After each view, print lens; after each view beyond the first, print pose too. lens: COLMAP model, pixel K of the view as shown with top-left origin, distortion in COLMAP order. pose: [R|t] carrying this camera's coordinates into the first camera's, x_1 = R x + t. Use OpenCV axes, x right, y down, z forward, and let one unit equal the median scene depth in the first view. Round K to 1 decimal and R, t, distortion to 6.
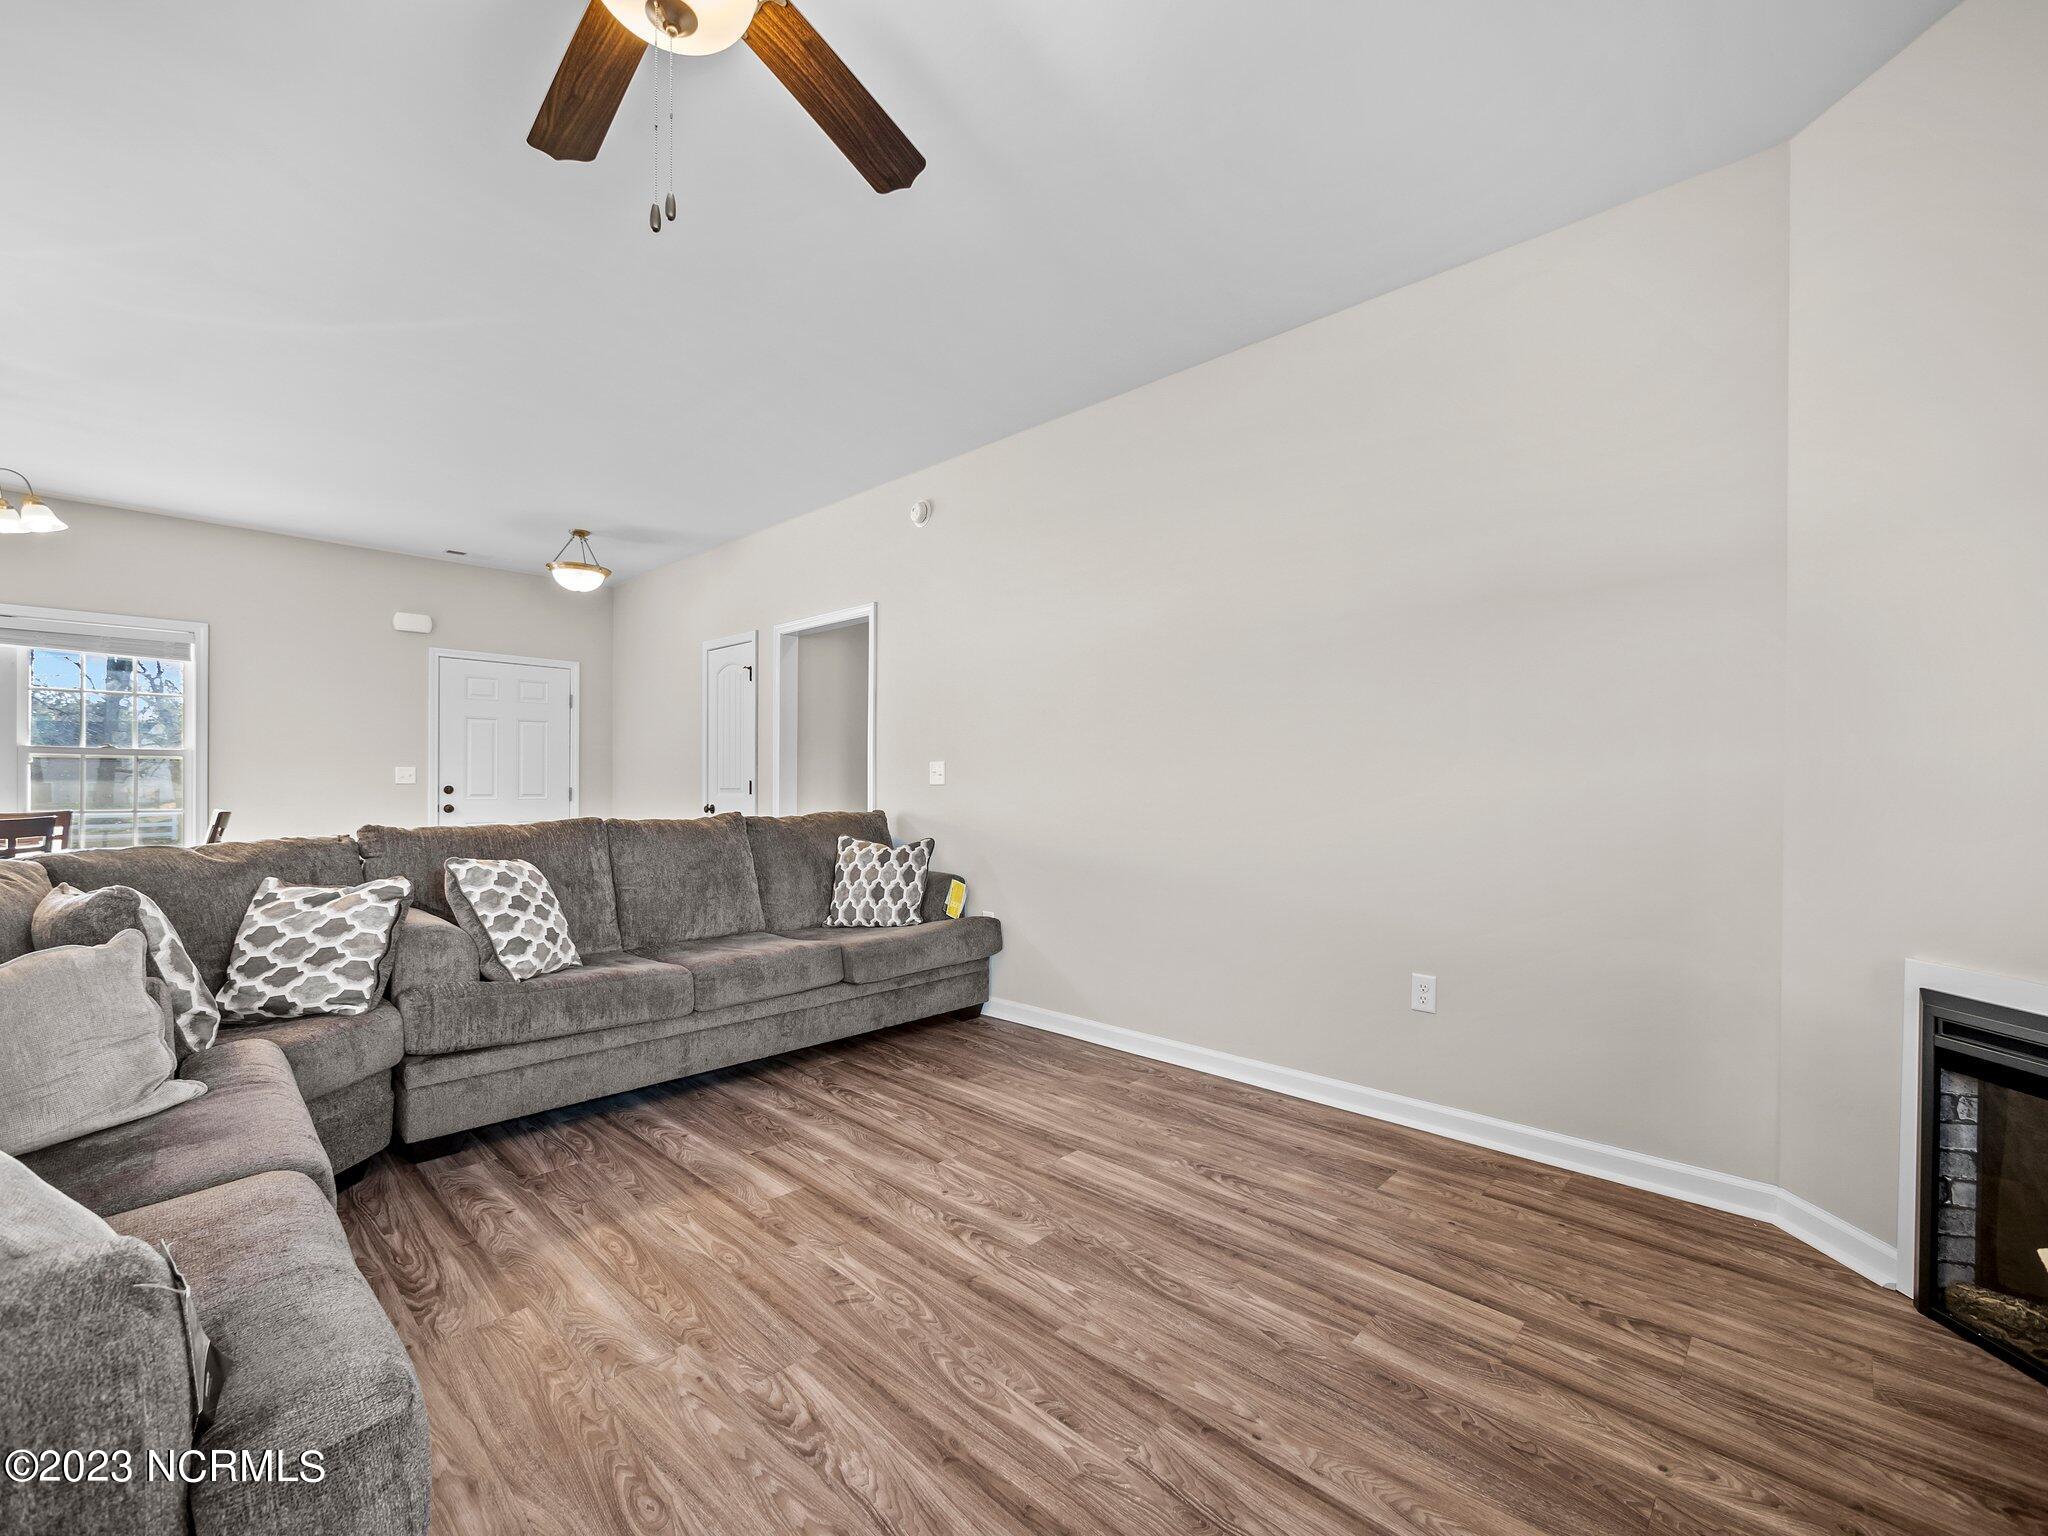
lens RADIAL K [[860.4, 0, 1026.6], [0, 860.4, 780.7], [0, 0, 1]] dist [-0.002550, -0.000025]
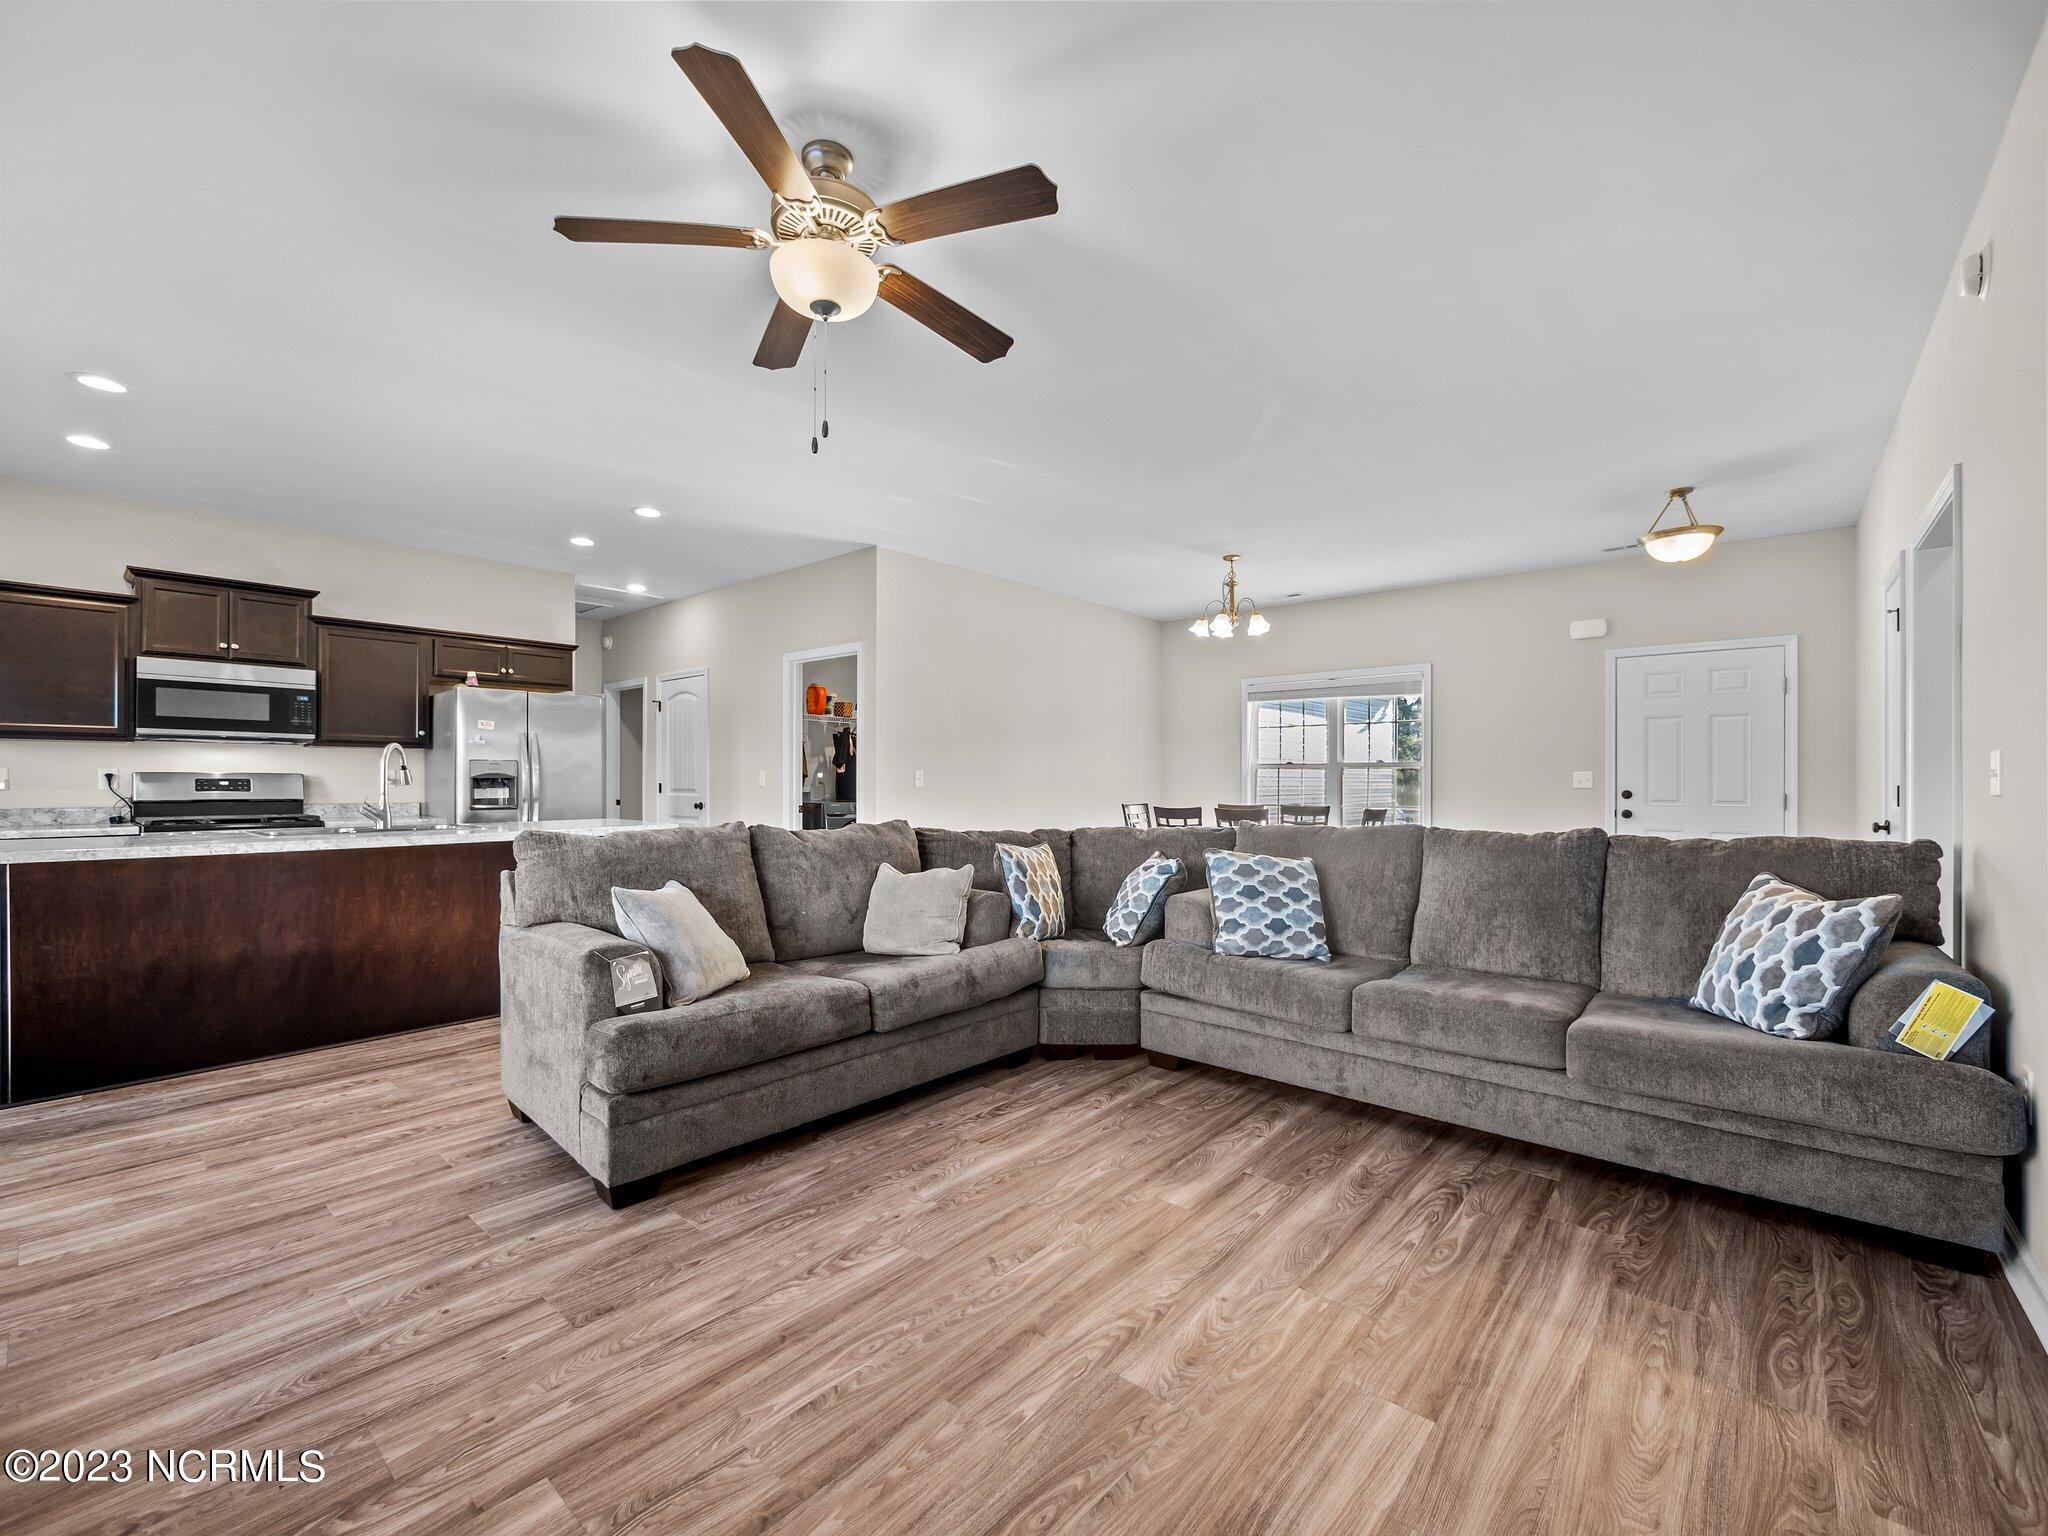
lens RADIAL K [[860.4, 0, 1026.6], [0, 860.4, 780.7], [0, 0, 1]] dist [-0.002550, -0.000025]
pose [[0.049943, -0.006030, -0.998734, 0.578552], [0.004694, 0.999972, -0.005803, -0.005337], [0.998741, -0.004398, 0.049970, 0.634708]]
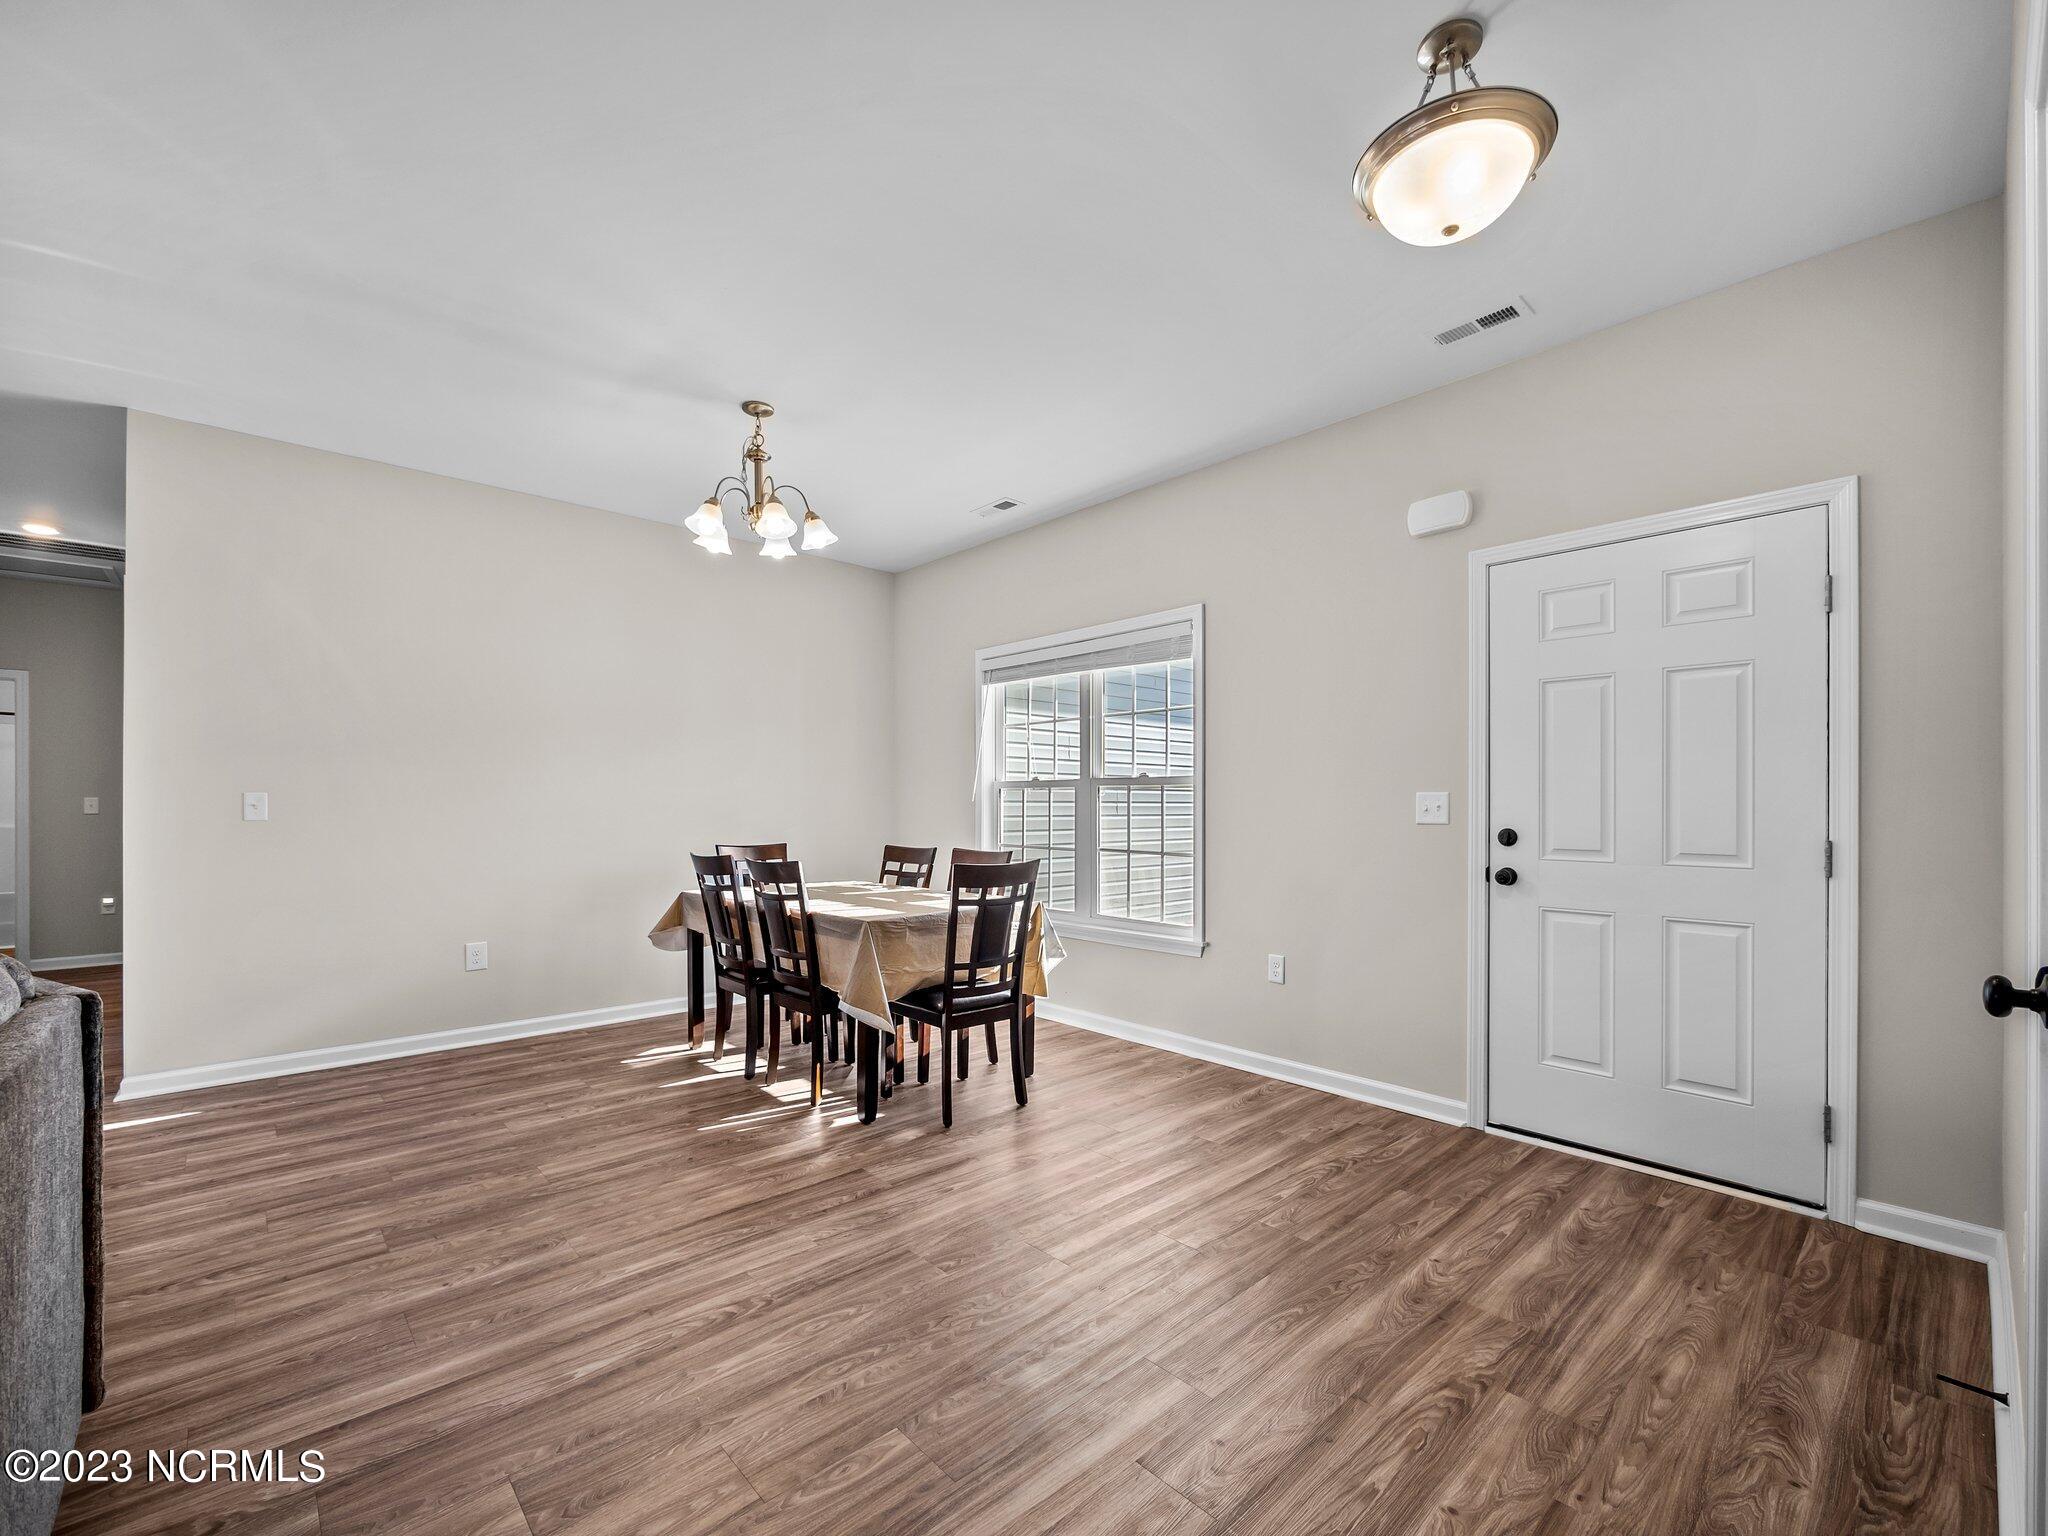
lens RADIAL K [[888.0, 0, 1024.1], [0, 888.0, 801.5], [0, 0, 1]] dist [-0.001998, -0.000214]
pose [[-0.070712, -0.009408, -0.997452, -0.362756], [0.004538, 0.999942, -0.009753, -0.012737], [0.997486, -0.005216, -0.070666, 1.736220]]
